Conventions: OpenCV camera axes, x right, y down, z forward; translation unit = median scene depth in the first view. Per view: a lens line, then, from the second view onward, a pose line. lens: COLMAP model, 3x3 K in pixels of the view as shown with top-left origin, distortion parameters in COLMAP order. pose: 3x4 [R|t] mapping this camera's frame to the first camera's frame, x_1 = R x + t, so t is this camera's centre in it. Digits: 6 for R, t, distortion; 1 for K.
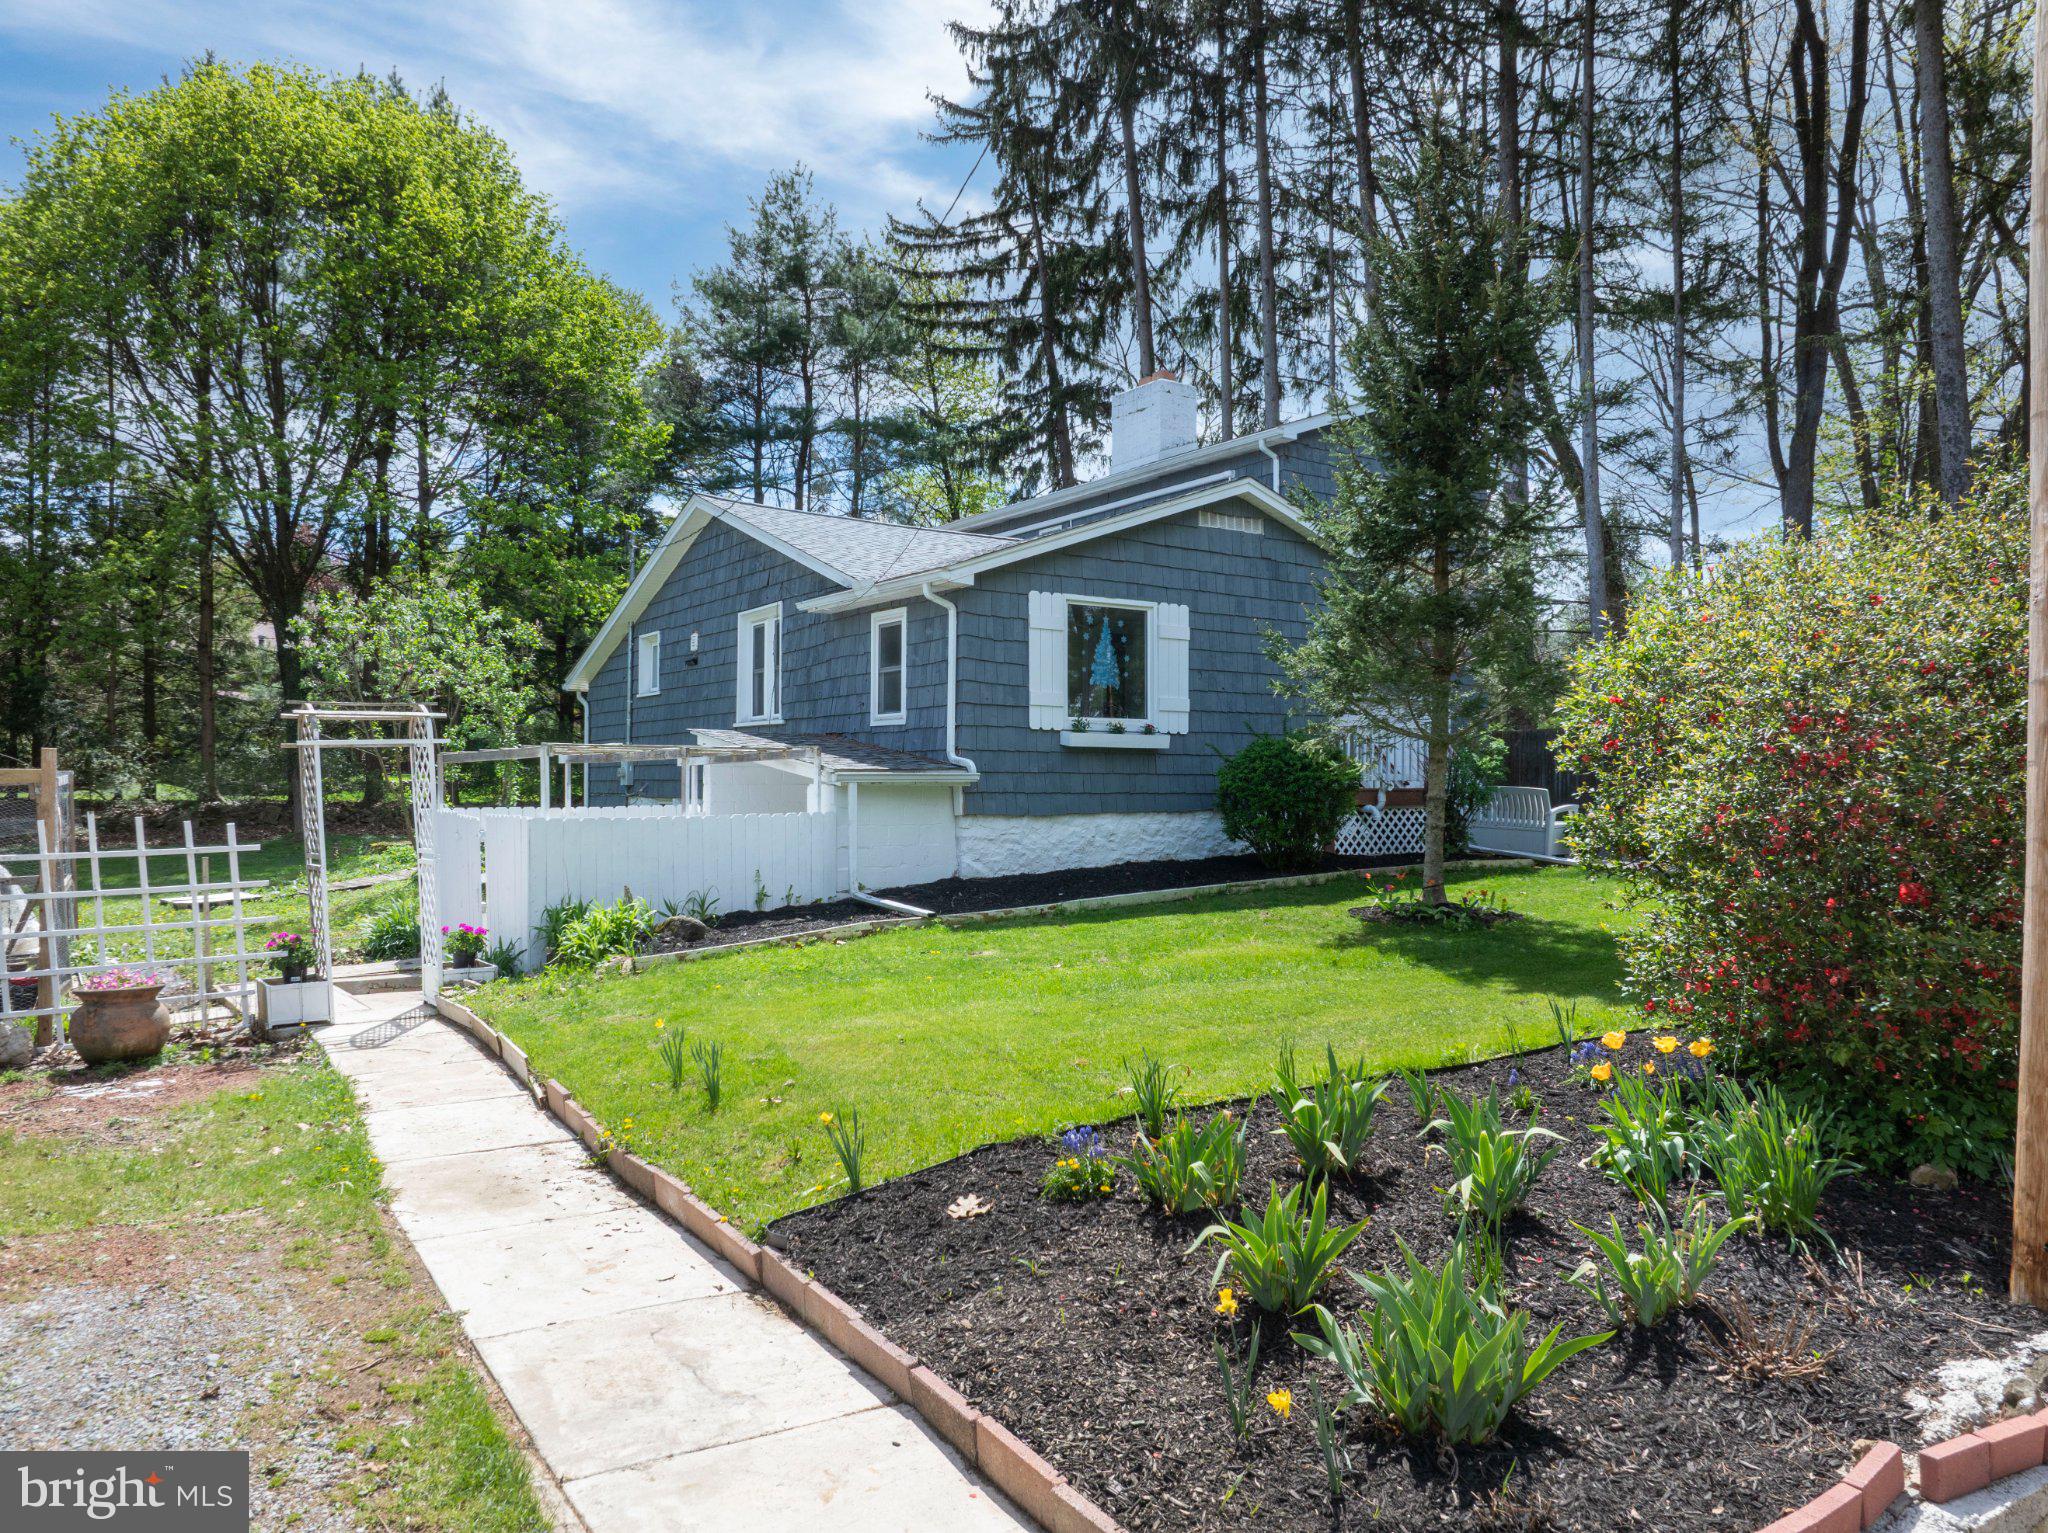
lens RADIAL K [[1440.4, 0, 1024.0], [0, 1440.4, 766.5], [0, 0, 1]] dist [-0.035270, 0.000465]
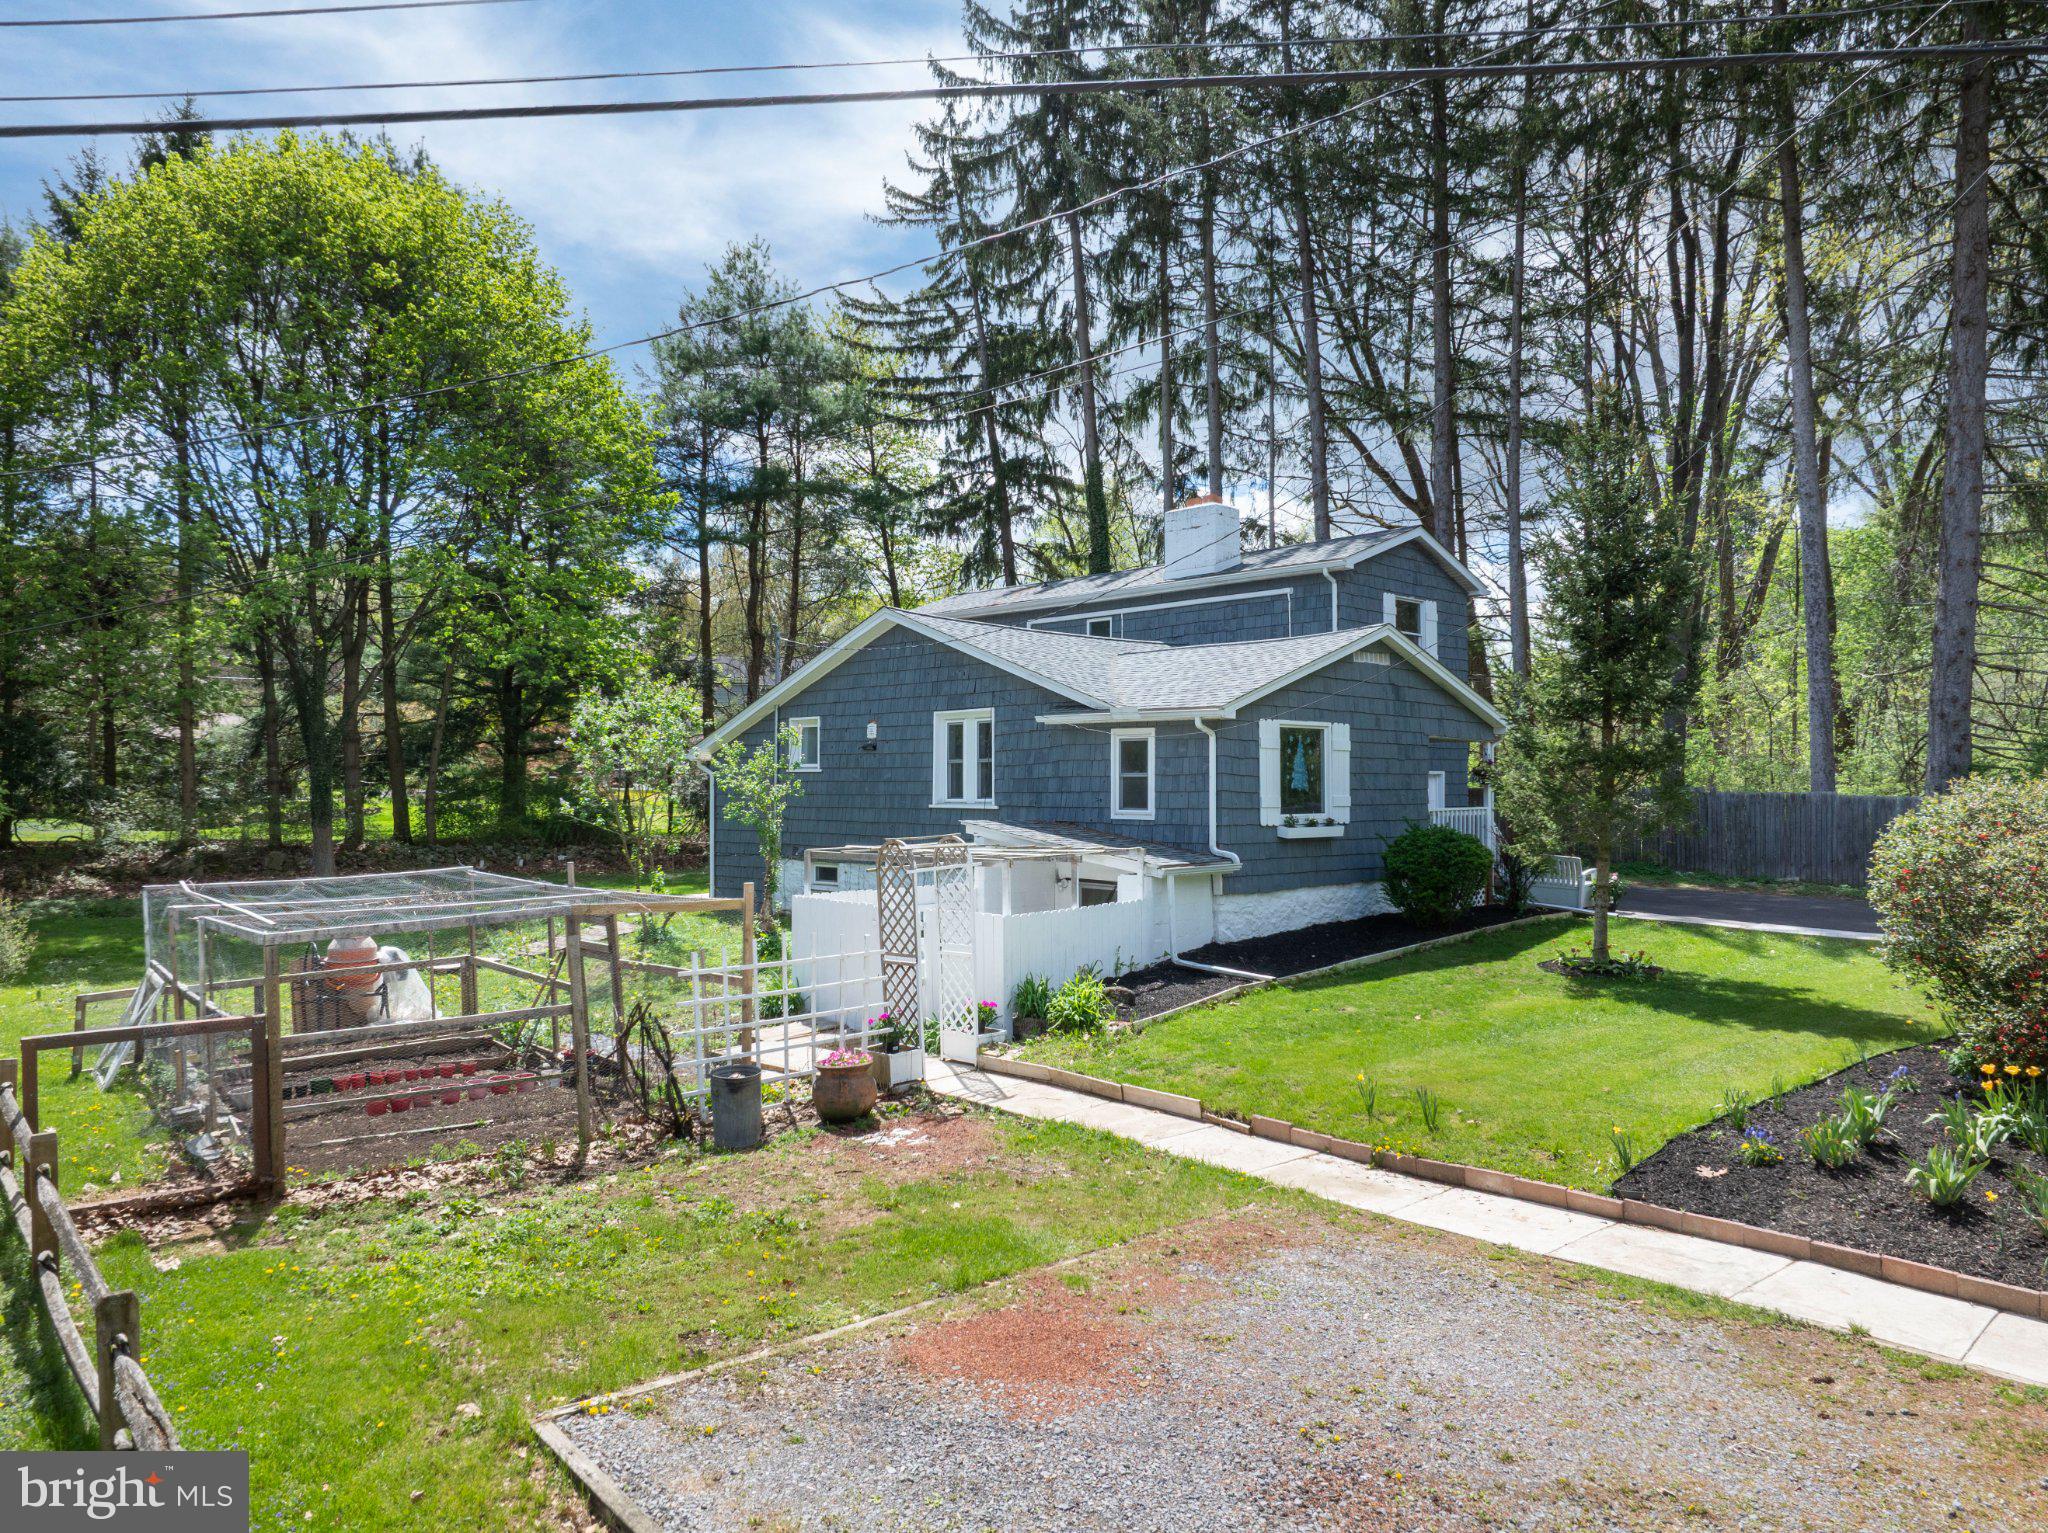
lens RADIAL K [[1440.4, 0, 1024.0], [0, 1440.4, 766.5], [0, 0, 1]] dist [-0.035270, 0.000465]
pose [[0.984174, 0.000499, 0.177204, -0.341564], [-0.000192, 0.999998, -0.001749, -0.060597], [-0.177204, 0.001687, 0.984173, -0.185855]]
